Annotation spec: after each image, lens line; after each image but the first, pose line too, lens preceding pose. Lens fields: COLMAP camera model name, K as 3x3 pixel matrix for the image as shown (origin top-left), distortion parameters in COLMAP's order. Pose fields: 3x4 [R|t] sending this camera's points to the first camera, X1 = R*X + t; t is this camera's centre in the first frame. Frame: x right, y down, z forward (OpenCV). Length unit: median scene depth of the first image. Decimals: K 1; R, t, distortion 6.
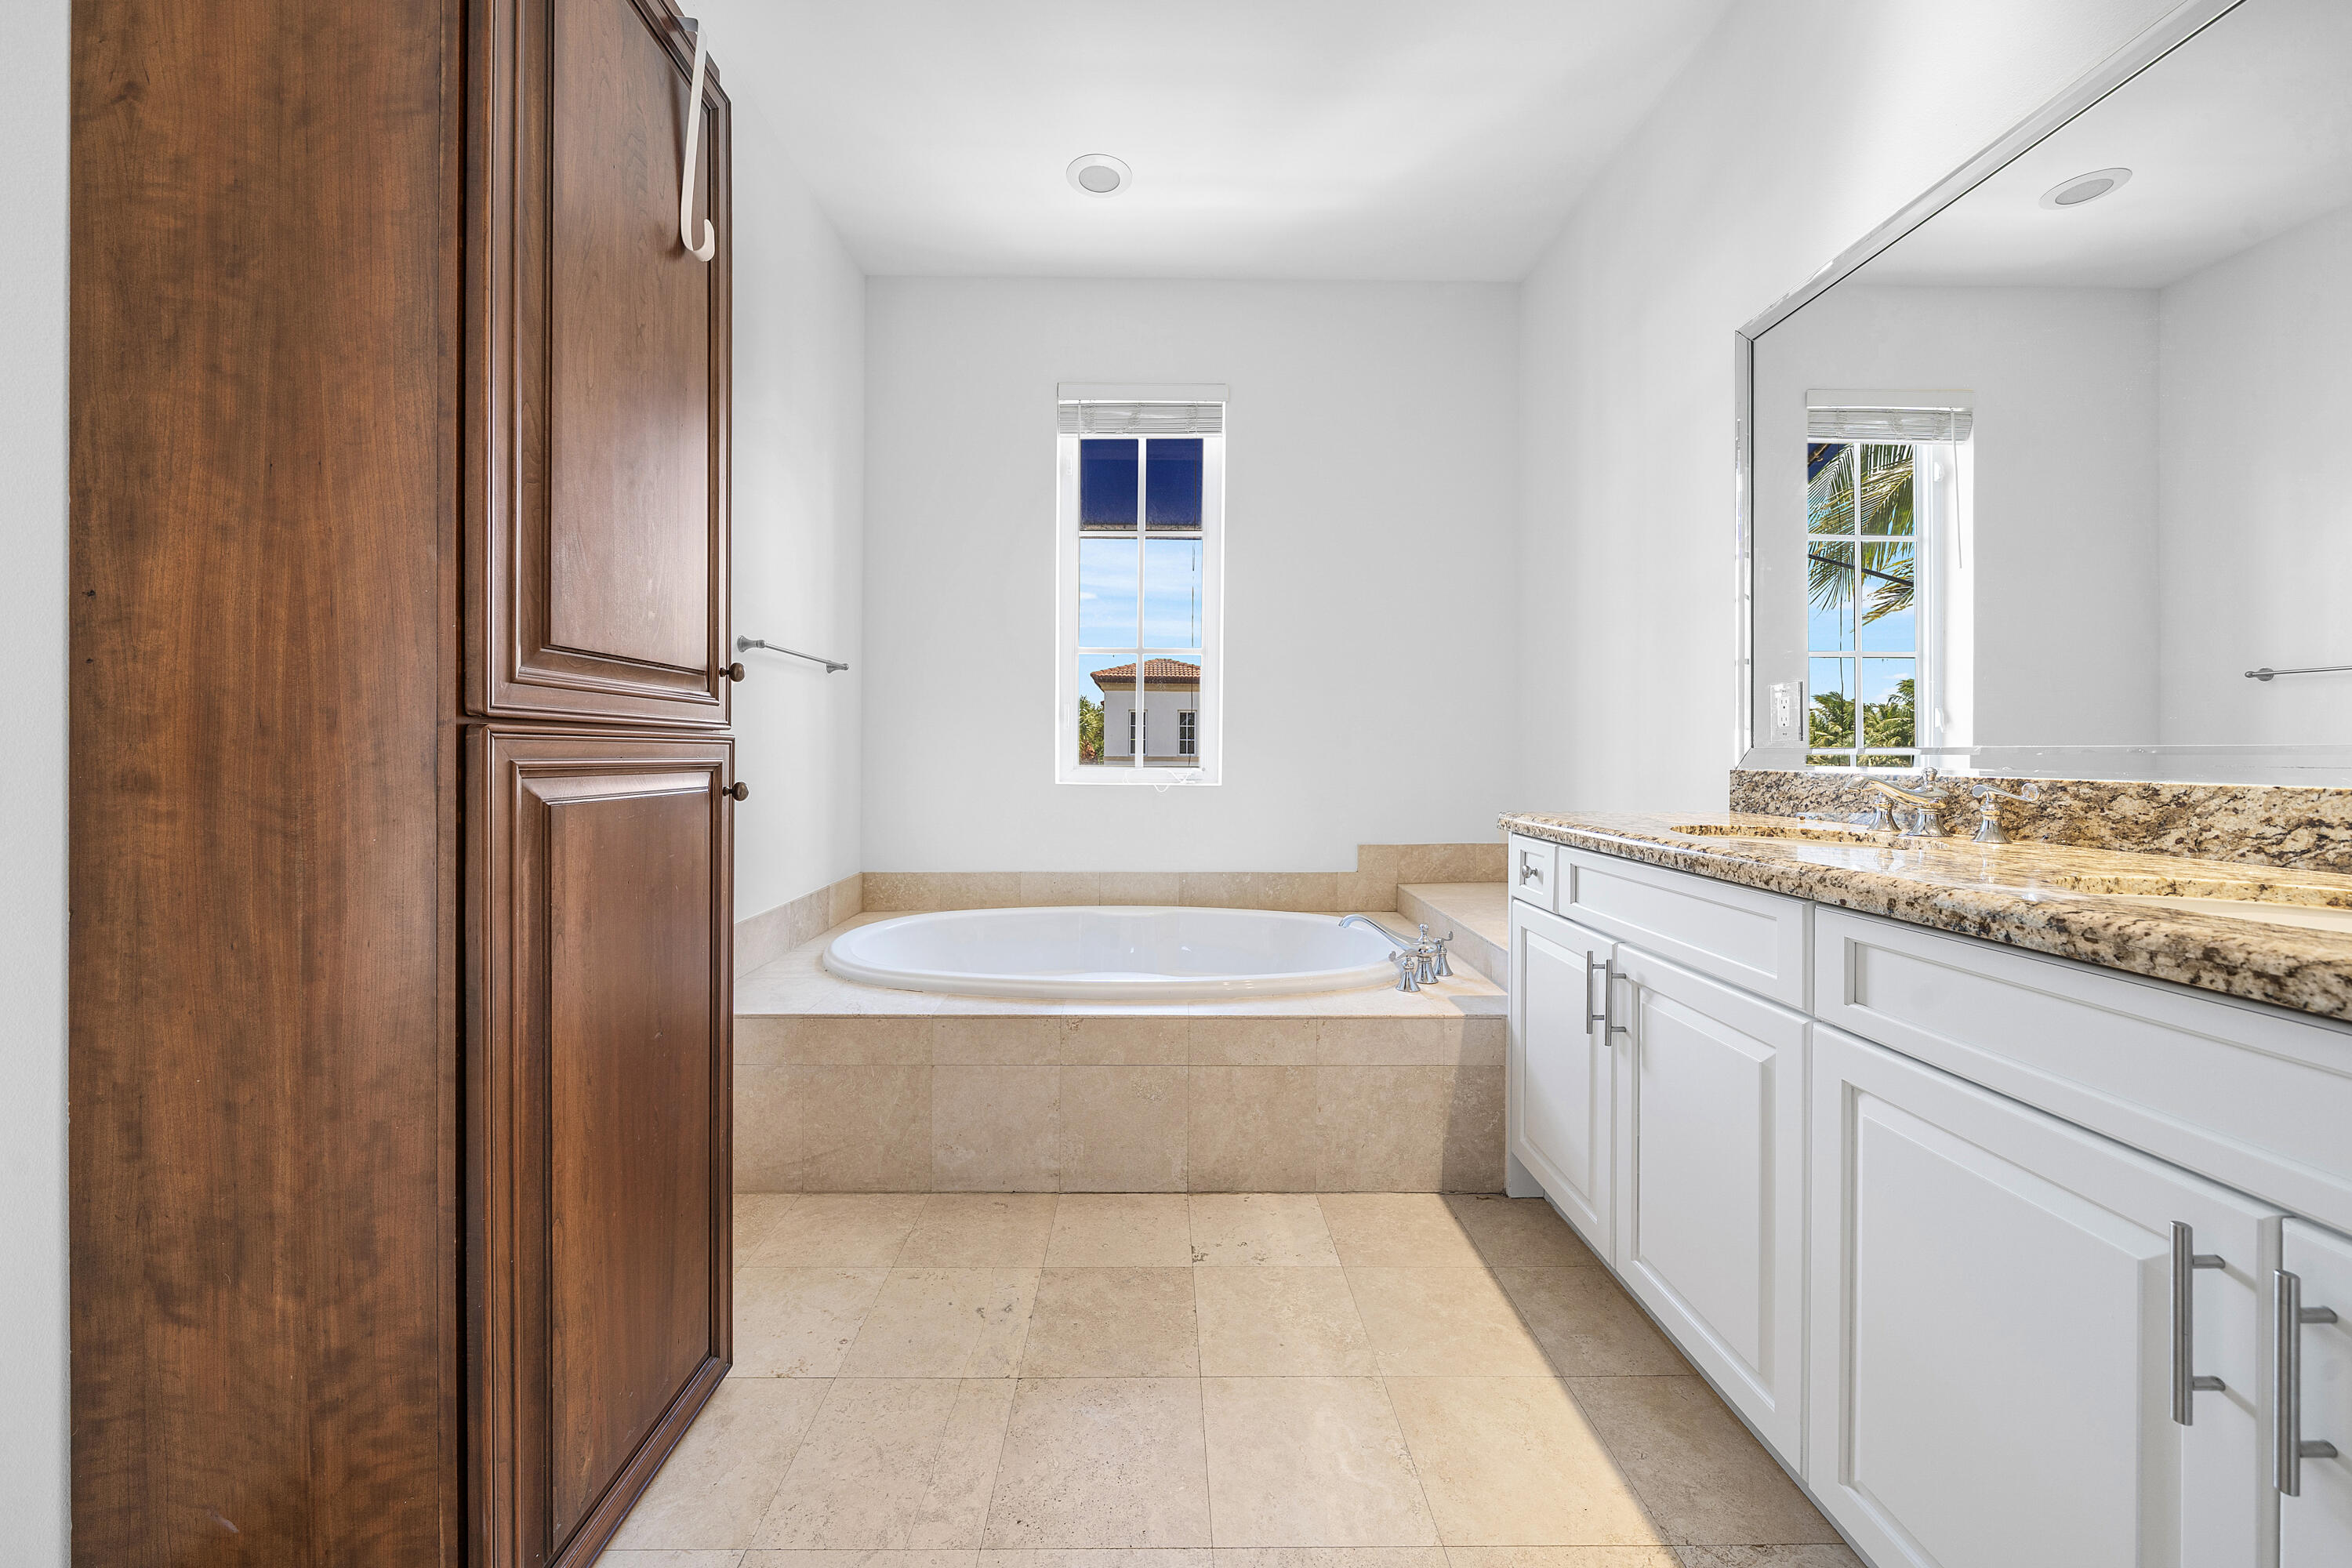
lens RADIAL K [[847.7, 0, 1141.1], [0, 847.7, 743.1], [0, 0, 1]] dist [-0.001125, -0.000048]
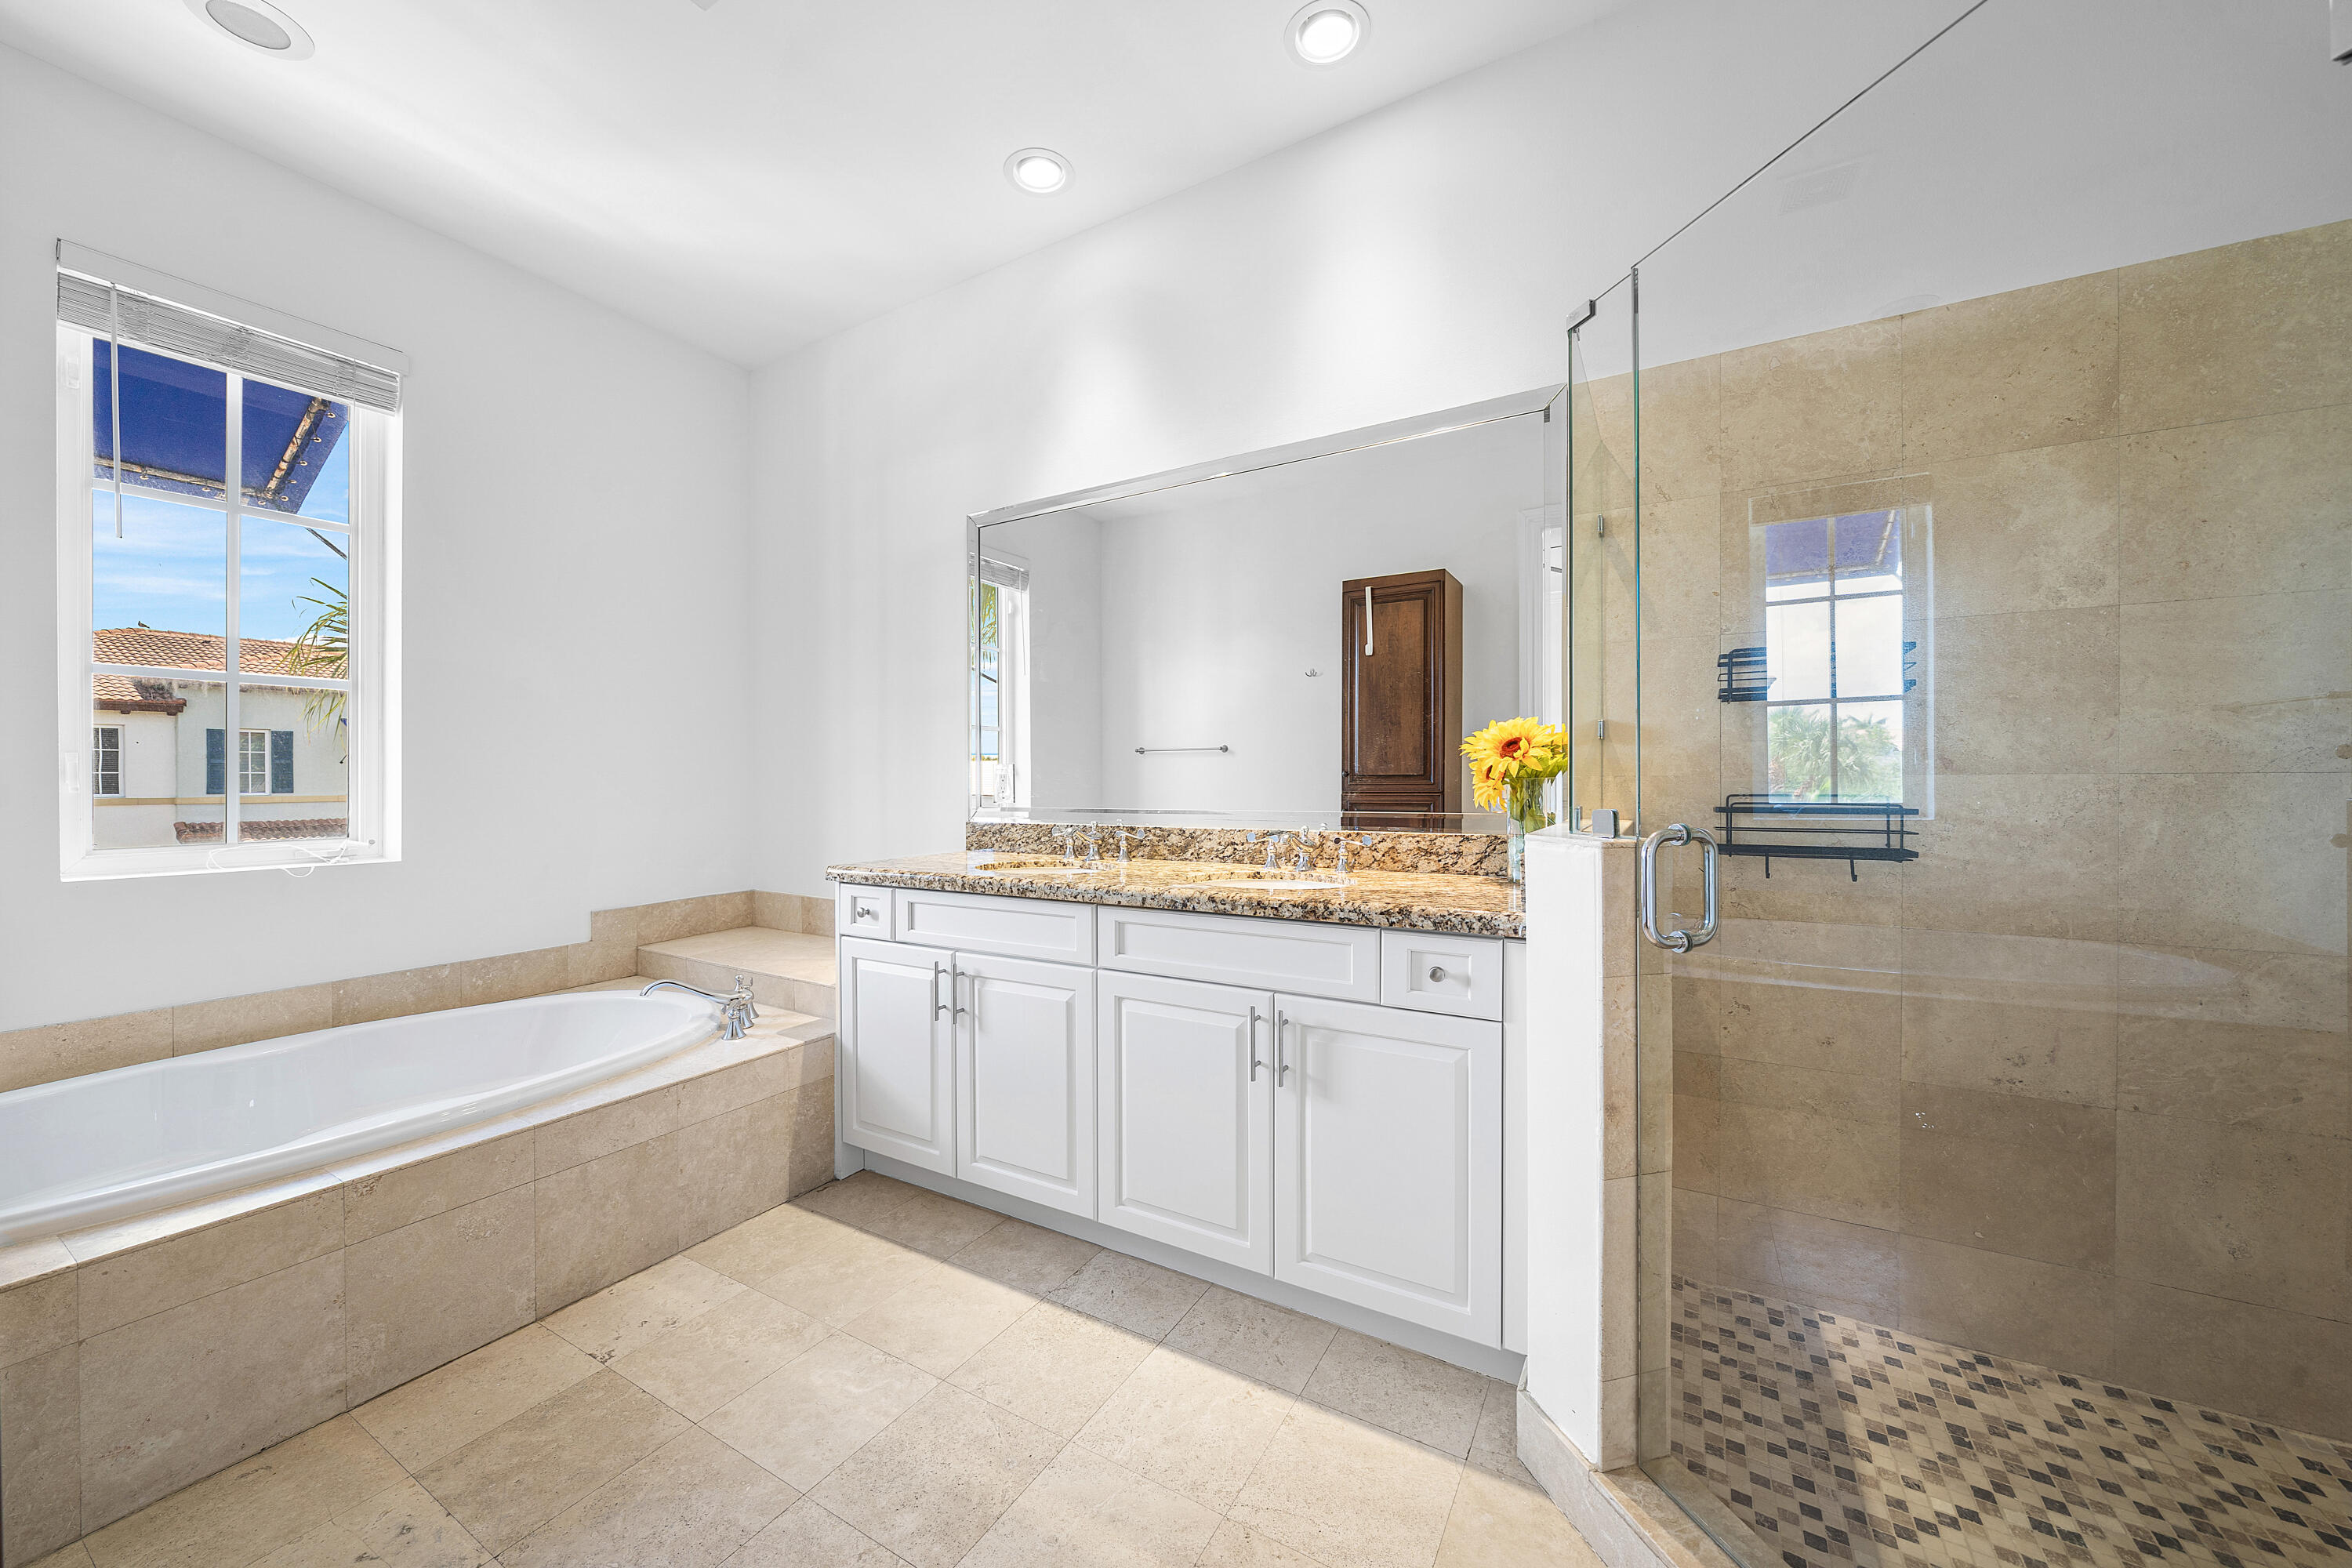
lens RADIAL K [[870.2, 0, 1176.5], [0, 870.2, 782.8], [0, 0, 1]] dist [-0.004184, 0.000329]
pose [[0.510267, -0.013562, 0.859909, -0.519982], [0.003144, 0.999898, 0.013904, -0.072009], [-0.860010, -0.004391, 0.510258, -0.075112]]
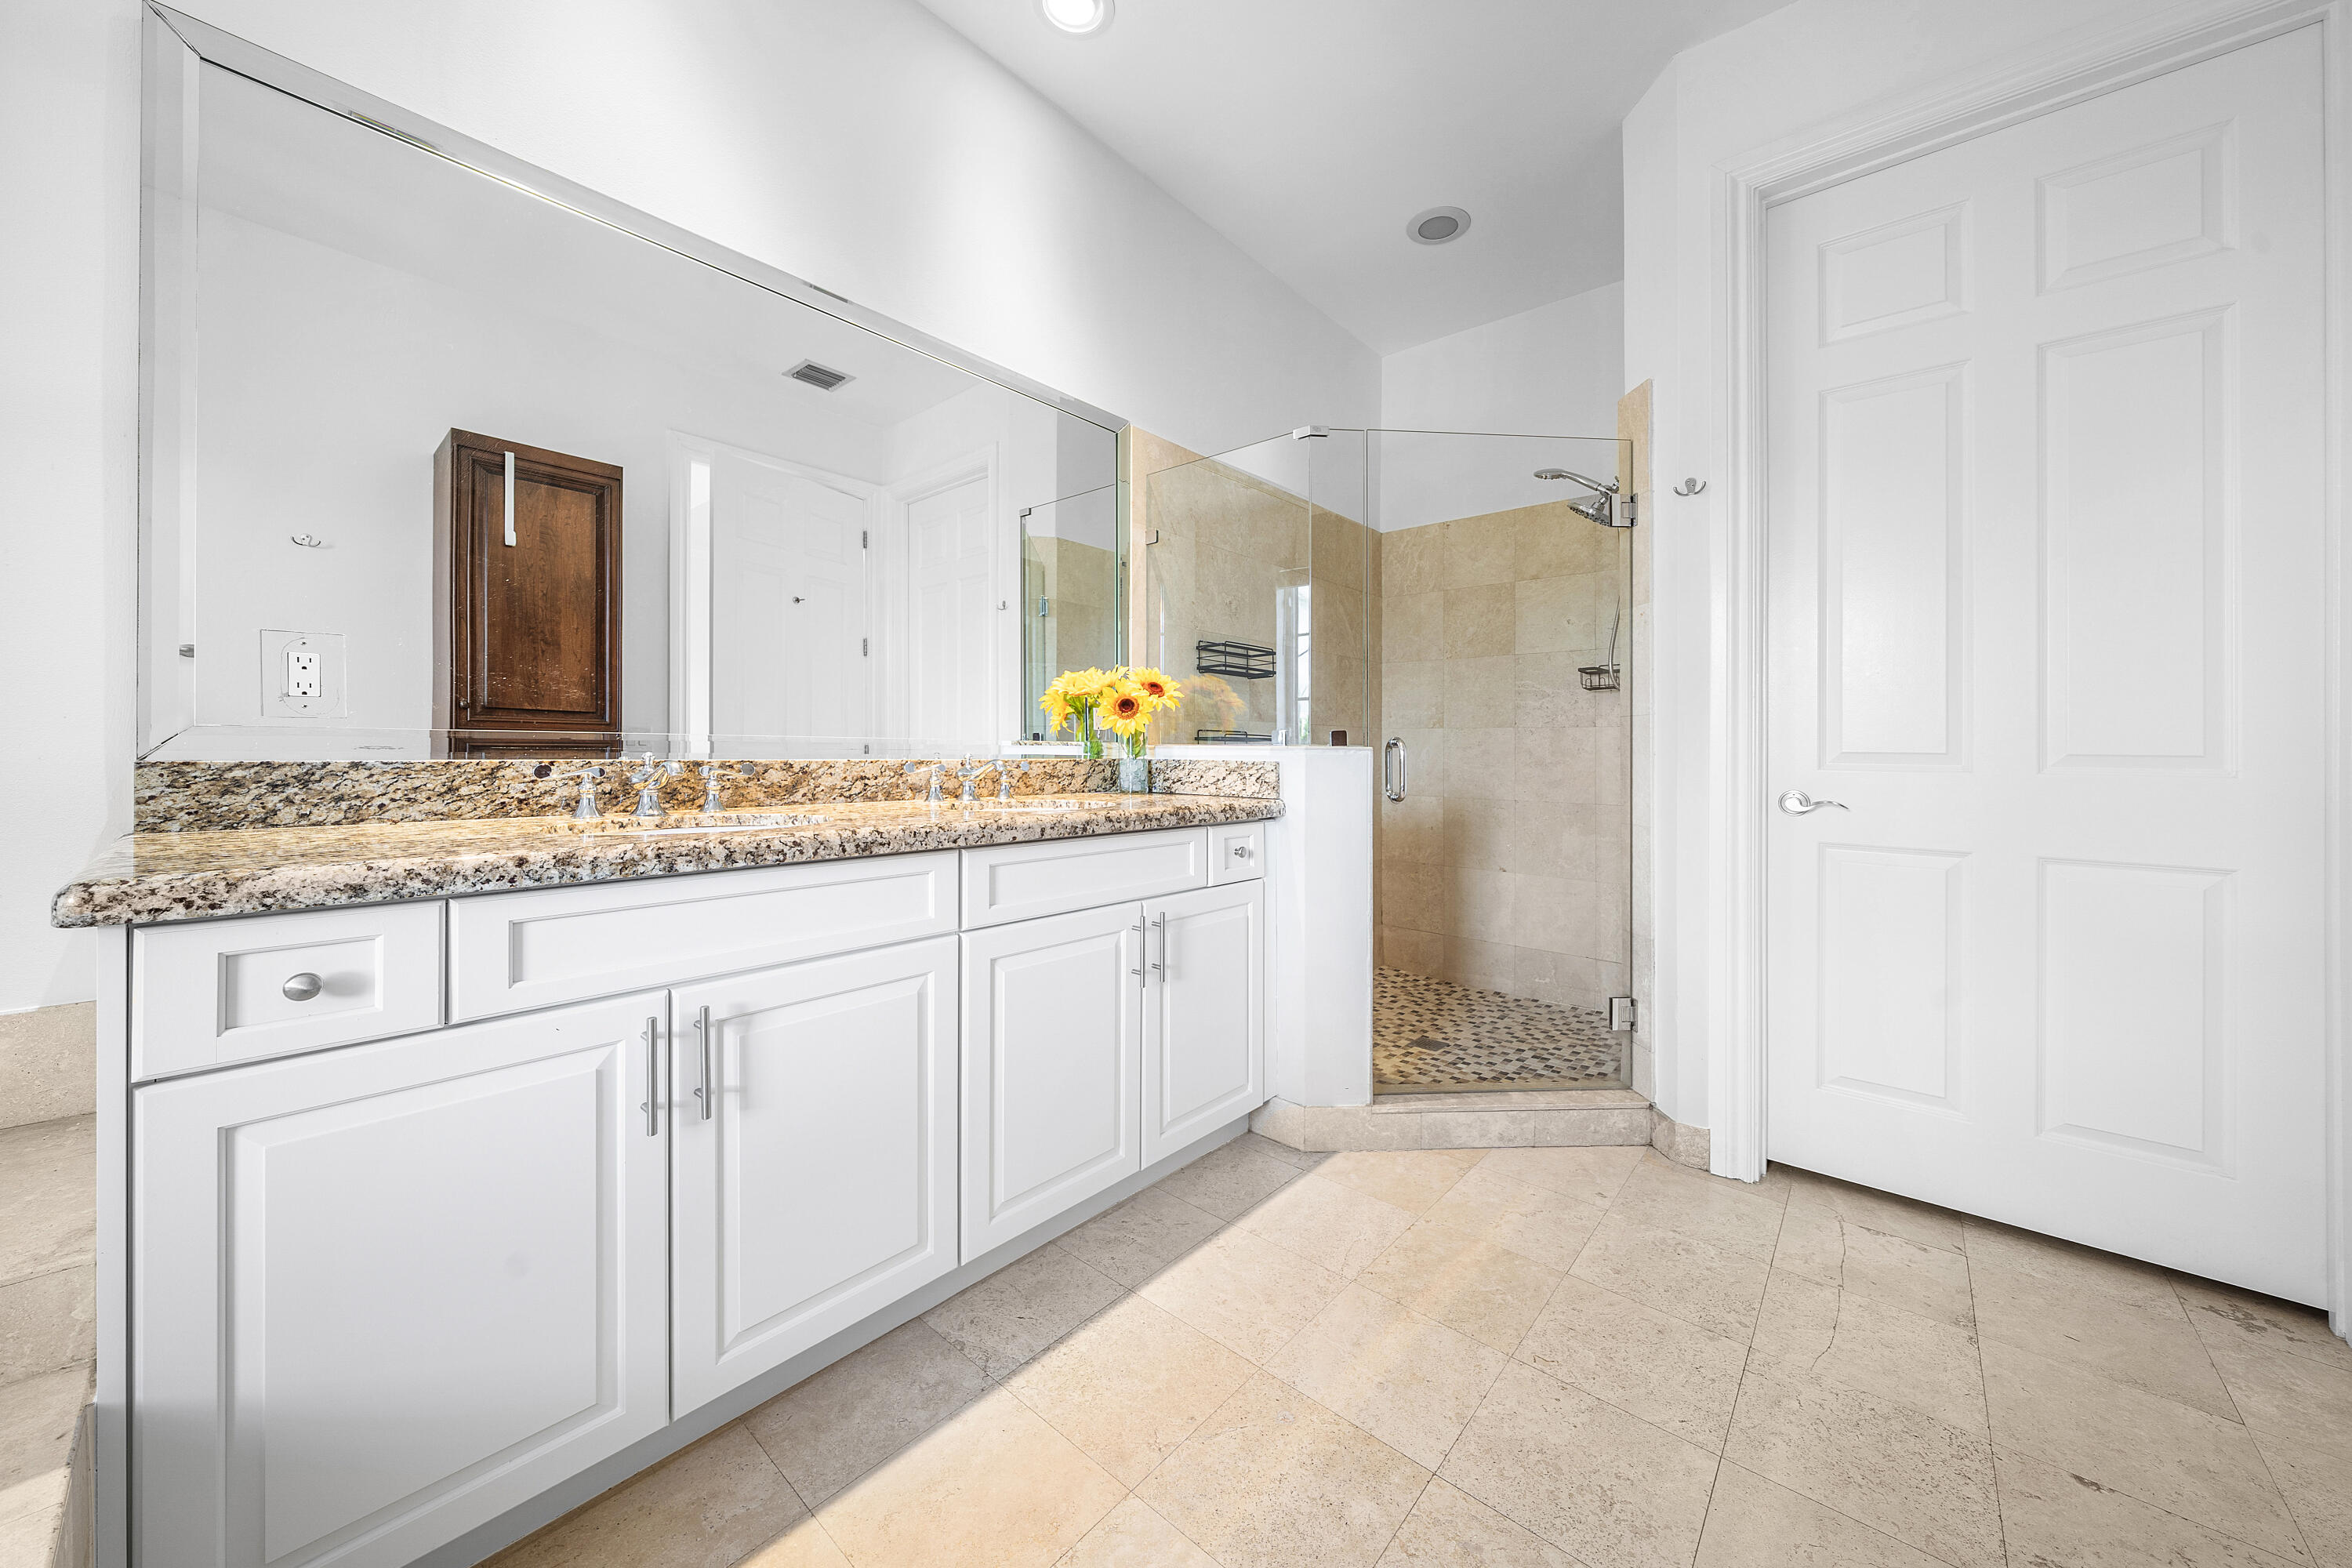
lens RADIAL K [[847.7, 0, 1157.9], [0, 847.7, 753.5], [0, 0, 1]] dist [-0.001125, -0.000048]
pose [[-0.757637, -0.014693, 0.652510, -0.255718], [-0.020543, 0.999788, -0.001339, 0.017708], [-0.652352, -0.014420, -0.757779, 1.317617]]
